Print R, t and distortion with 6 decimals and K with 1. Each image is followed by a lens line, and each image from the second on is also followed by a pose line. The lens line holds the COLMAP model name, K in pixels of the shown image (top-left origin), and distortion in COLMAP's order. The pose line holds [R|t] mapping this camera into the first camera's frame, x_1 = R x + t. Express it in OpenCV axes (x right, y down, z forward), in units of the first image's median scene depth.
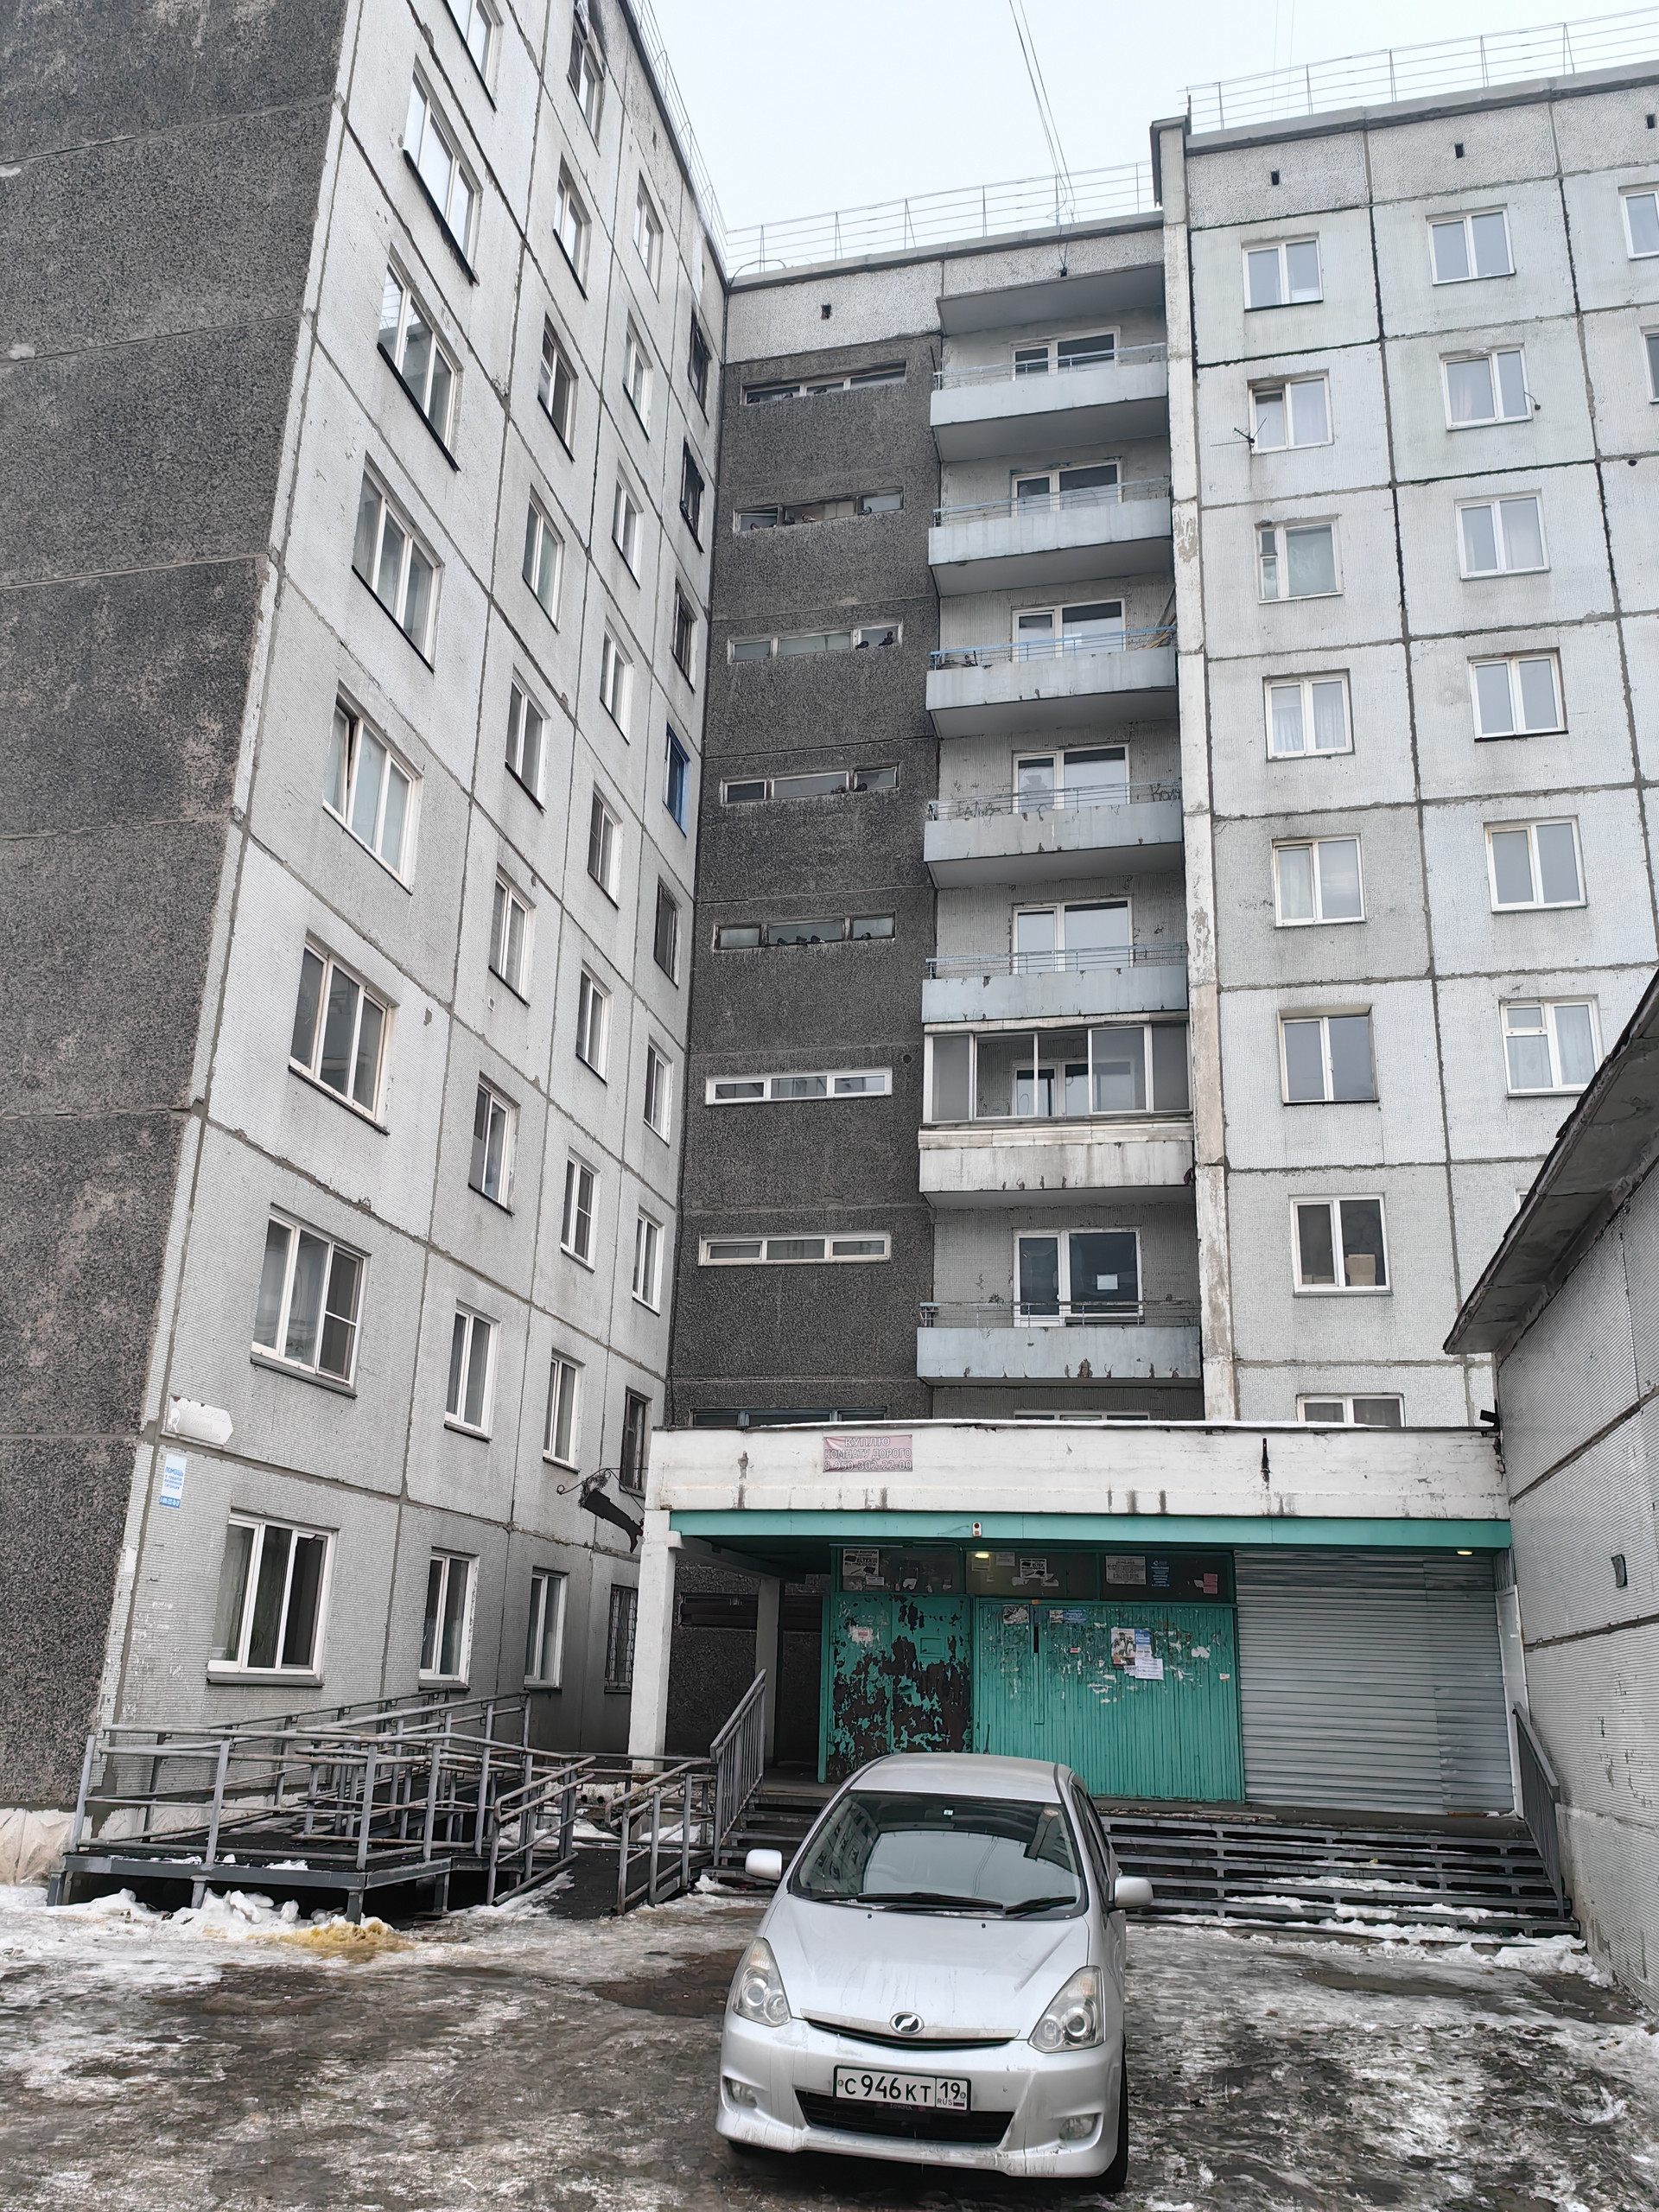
lens RADIAL K [[1794.0, 0, 786.8], [0, 1794.0, 1110.3], [0, 0, 1]] dist [0.102153, -0.196069]
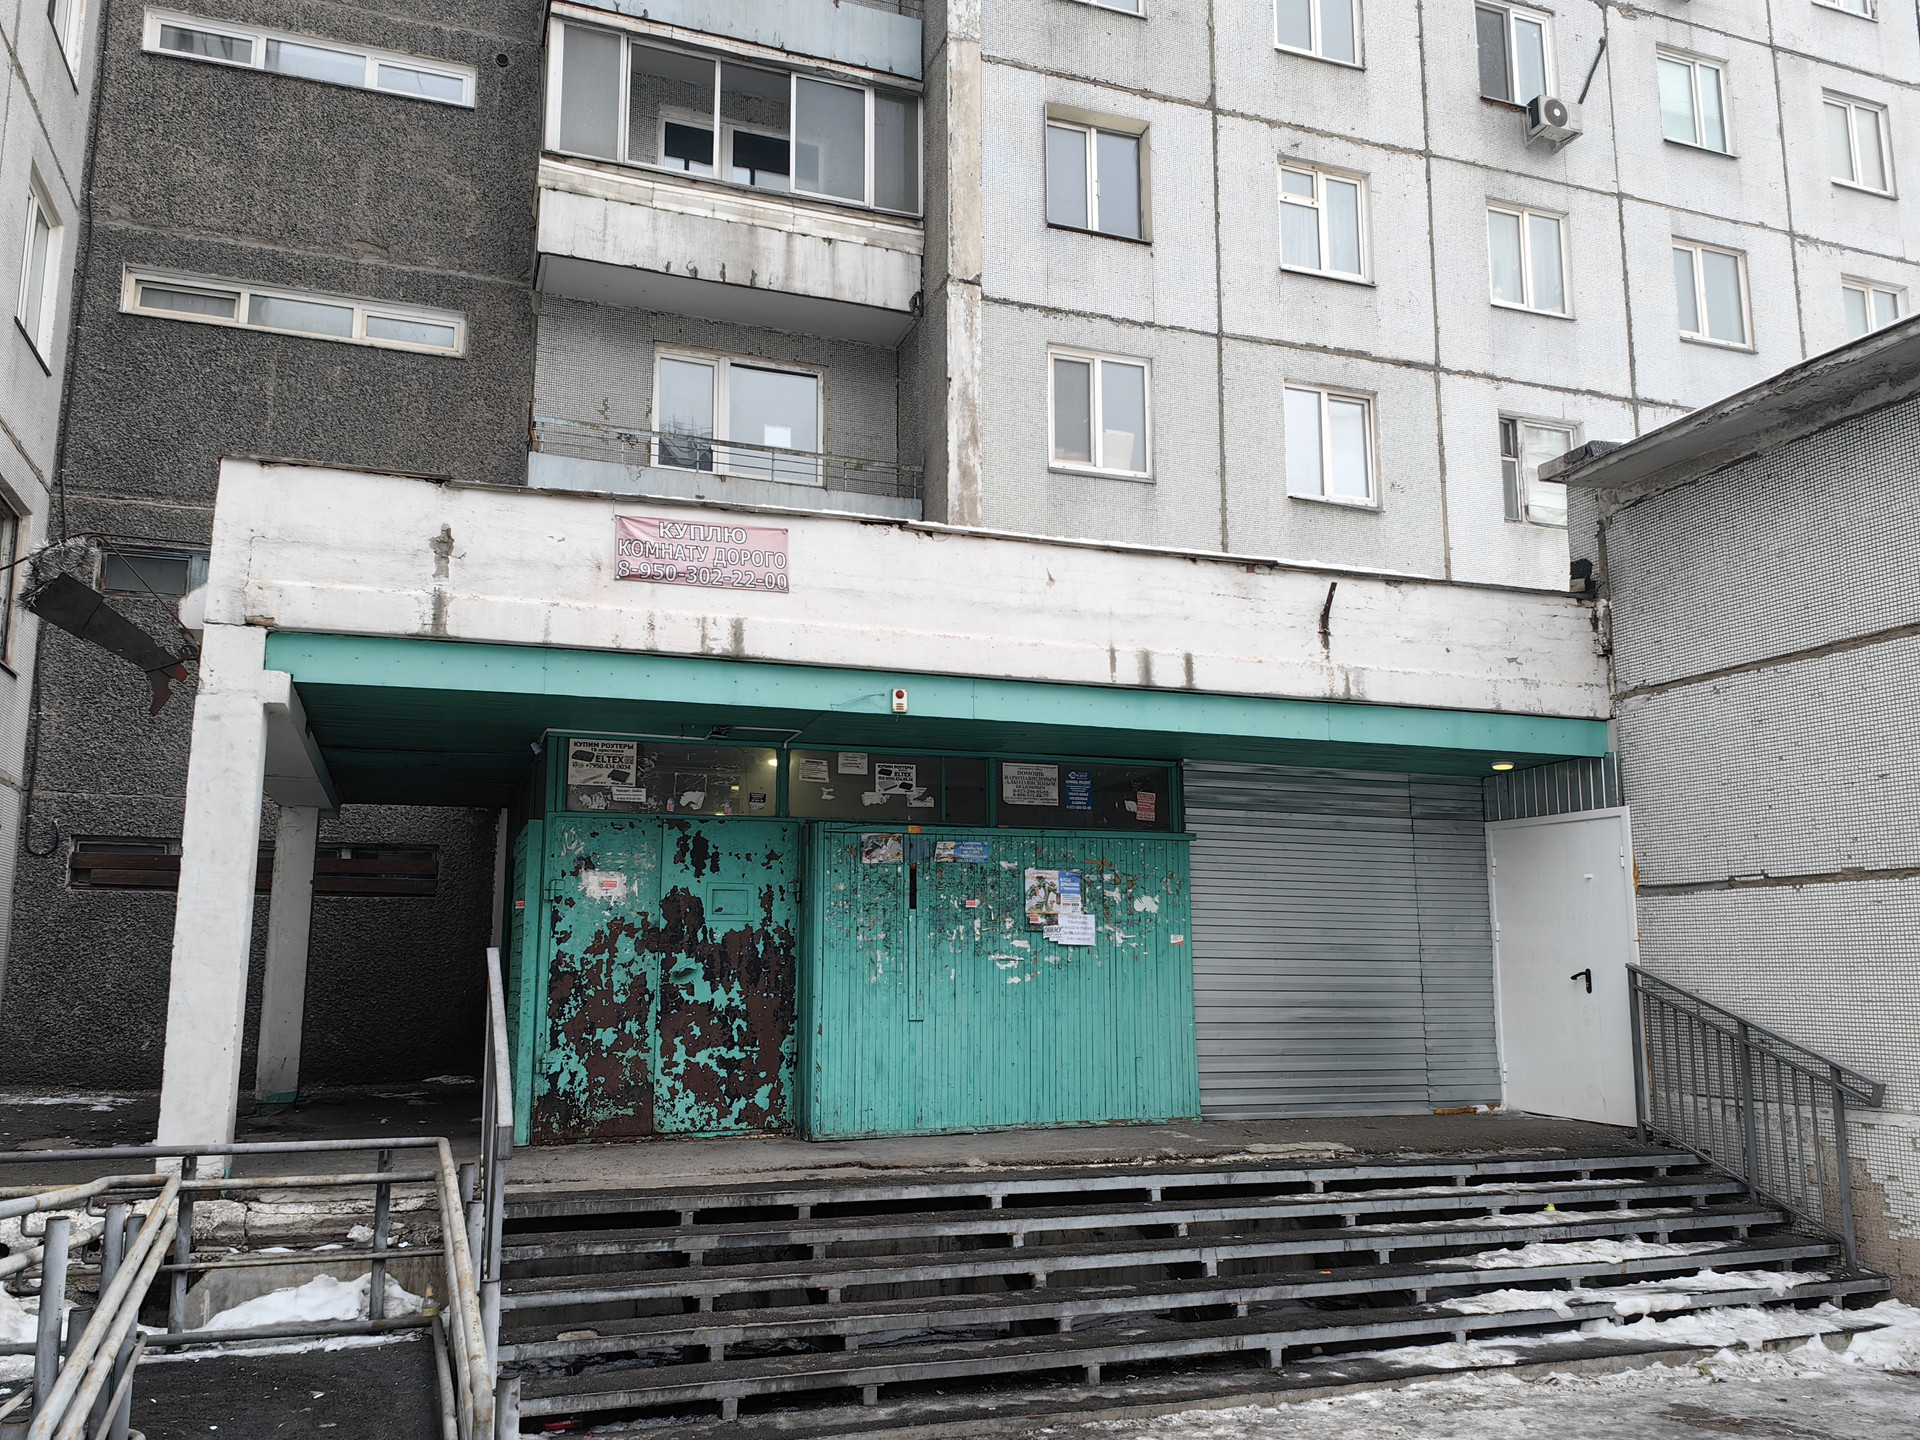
lens RADIAL K [[1514.6, 0, 970.3], [0, 1514.6, 732.0], [0, 0, 1]] dist [0.087059, -0.119173]
pose [[0.827153, 0.053980, 0.559378, -0.134812], [-0.144379, 0.982378, 0.118695, 0.175596], [-0.543113, -0.178942, 0.820371, 0.574746]]
